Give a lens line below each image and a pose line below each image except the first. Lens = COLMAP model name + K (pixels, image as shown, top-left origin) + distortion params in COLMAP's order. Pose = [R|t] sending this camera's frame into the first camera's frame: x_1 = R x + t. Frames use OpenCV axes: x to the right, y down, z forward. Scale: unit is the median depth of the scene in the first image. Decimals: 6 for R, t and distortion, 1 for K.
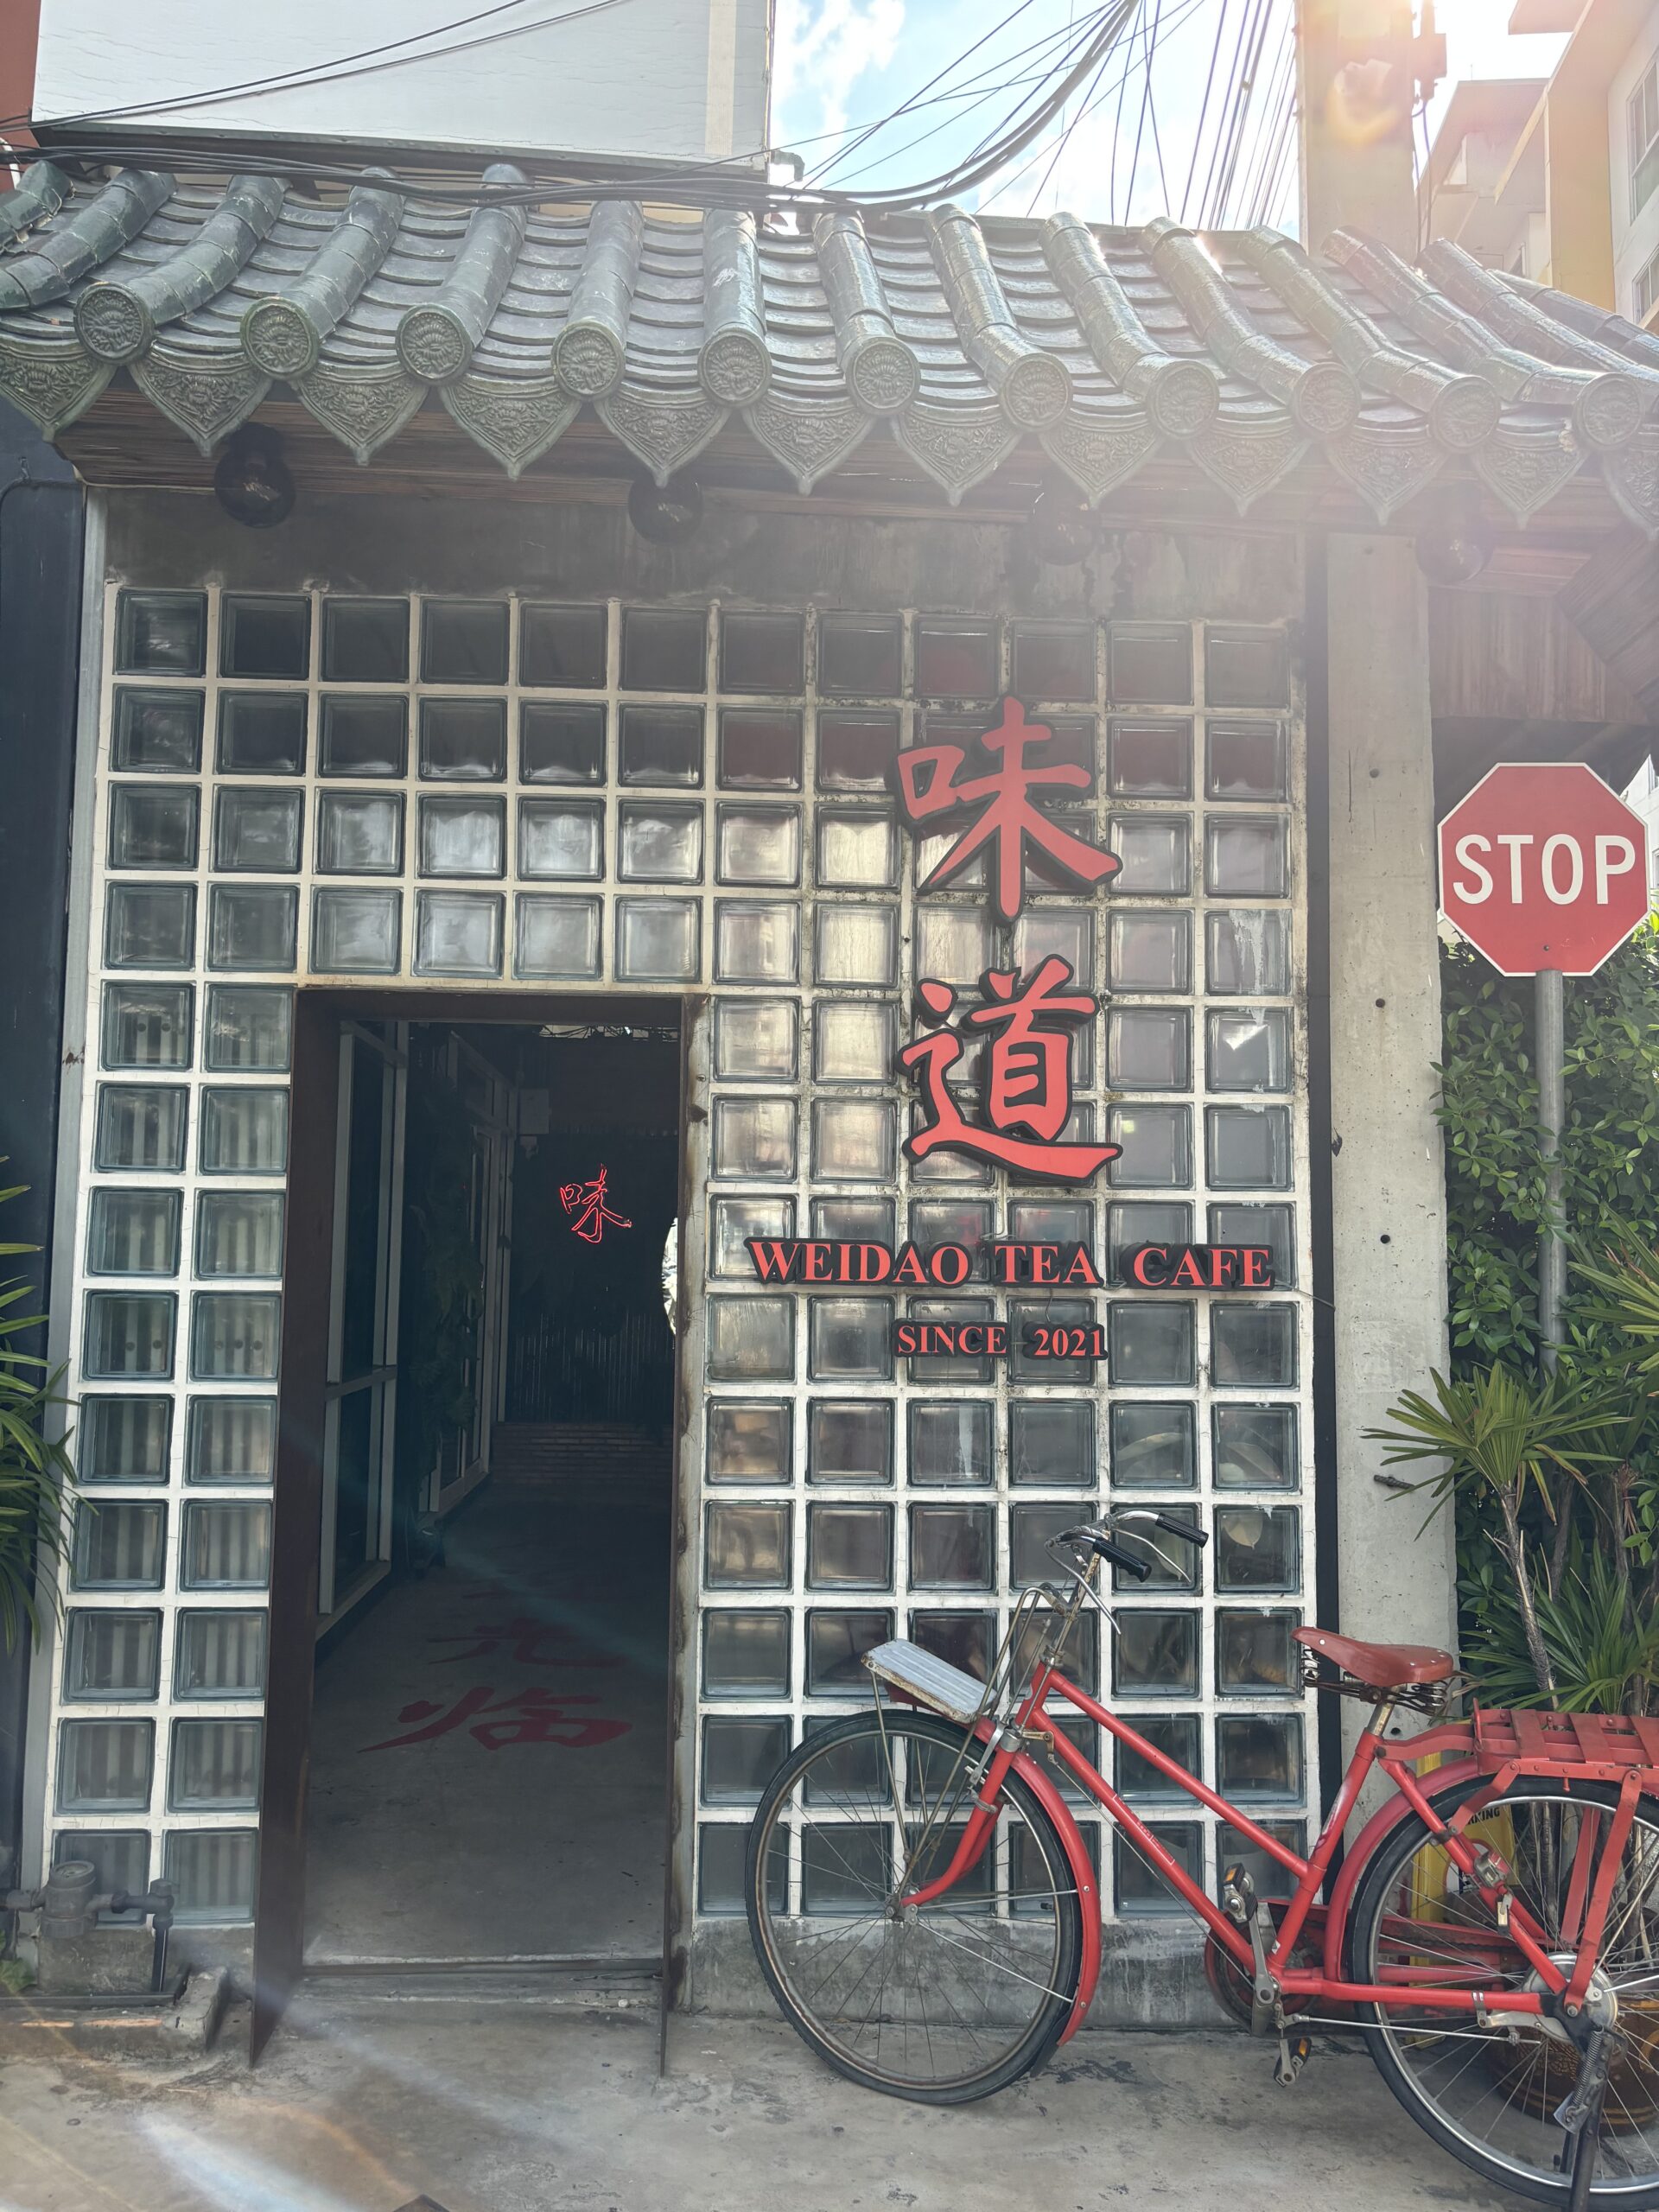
lens RADIAL K [[1661.7, 0, 832.3], [0, 1661.7, 1103.0], [0, 0, 1]] dist [0.006844, -0.050692]
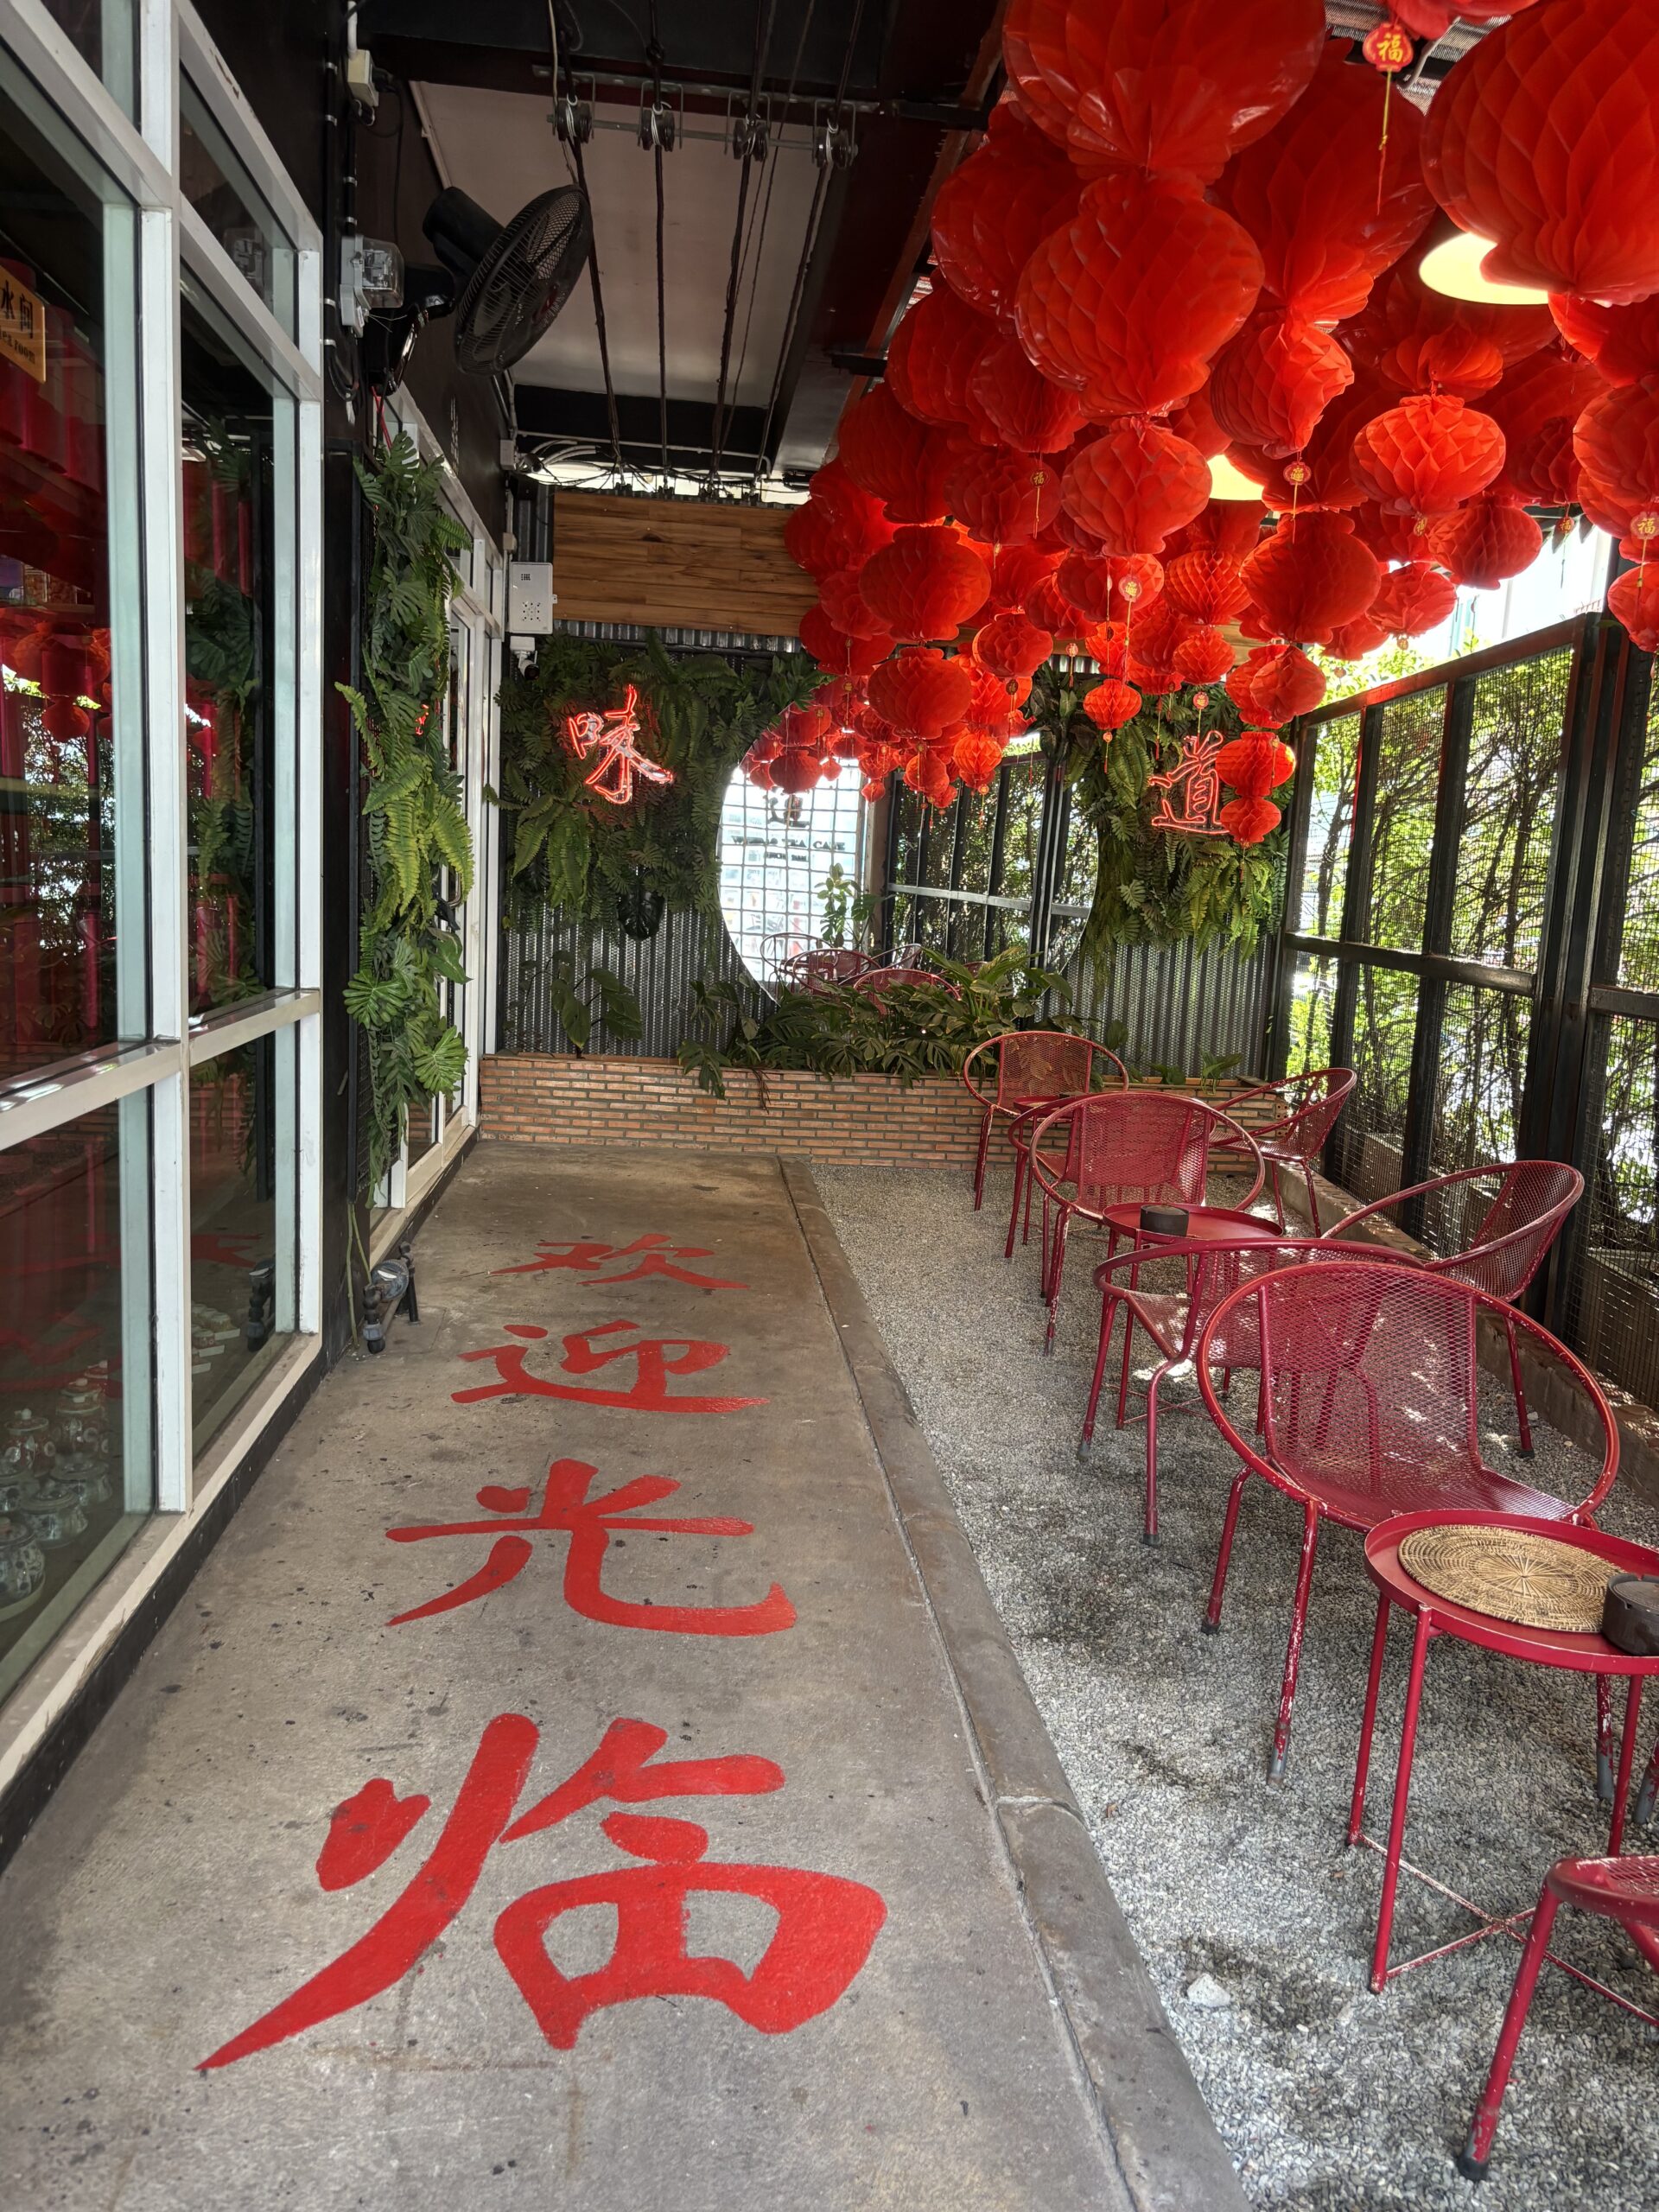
lens RADIAL K [[1661.7, 0, 828.8], [0, 1661.7, 1117.0], [0, 0, 1]] dist [0.006844, -0.050692]
pose [[0.999508, 0.023391, 0.020876, -0.104305], [-0.027808, 0.968949, 0.245693, 0.059371], [-0.014480, -0.246153, 0.969123, 0.457067]]
